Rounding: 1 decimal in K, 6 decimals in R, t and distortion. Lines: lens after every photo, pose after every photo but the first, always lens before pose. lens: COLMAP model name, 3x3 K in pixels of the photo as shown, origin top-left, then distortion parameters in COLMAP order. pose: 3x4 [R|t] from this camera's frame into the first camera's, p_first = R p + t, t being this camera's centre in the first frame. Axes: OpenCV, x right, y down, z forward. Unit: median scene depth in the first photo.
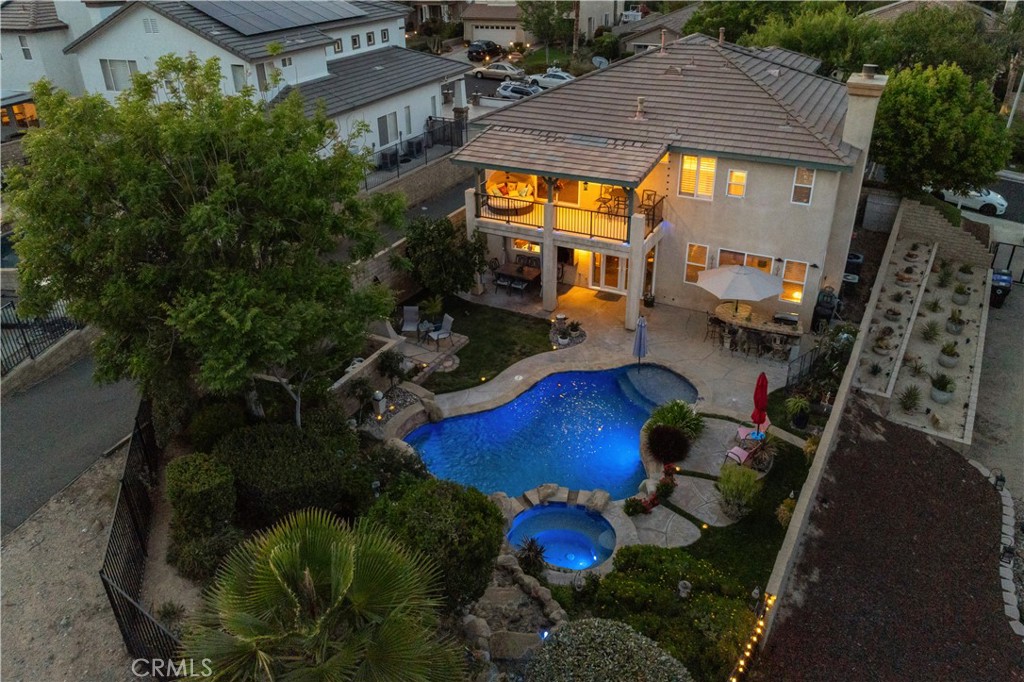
lens RADIAL K [[722.4, 0, 514.3], [0, 722.4, 288.9], [0, 0, 1]] dist [-0.039992, 0.002406]
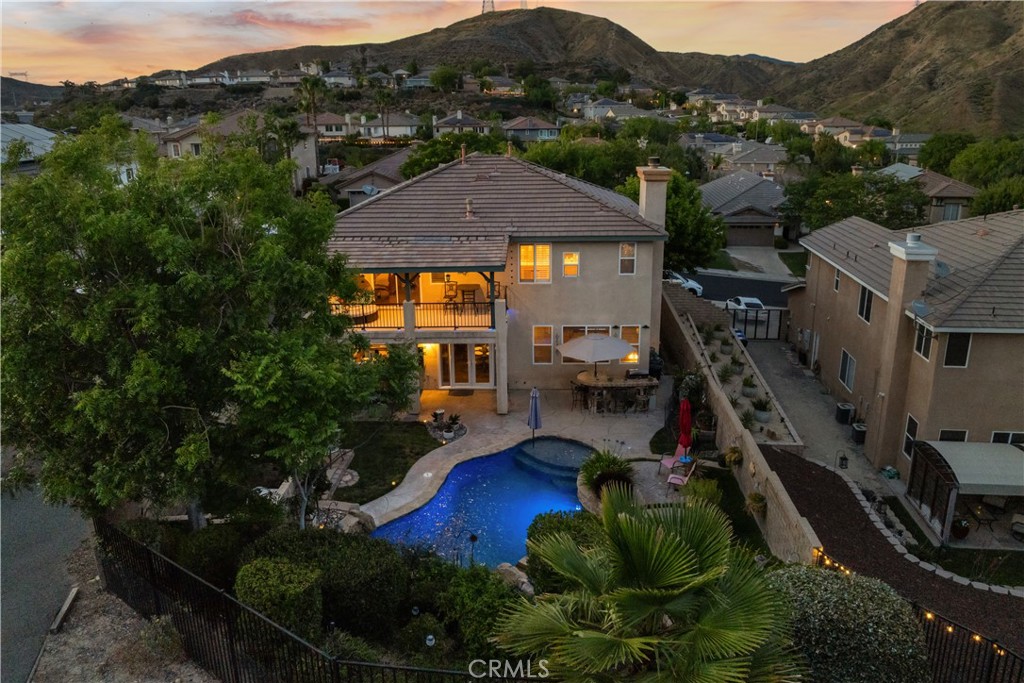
lens RADIAL K [[722.4, 0, 508.7], [0, 722.4, 316.1], [0, 0, 1]] dist [-0.039992, 0.002406]
pose [[0.896128, -0.117293, 0.428015, -0.260998], [0.193417, 0.971250, -0.138793, 0.066876], [-0.399430, 0.207162, 0.893051, 0.053596]]
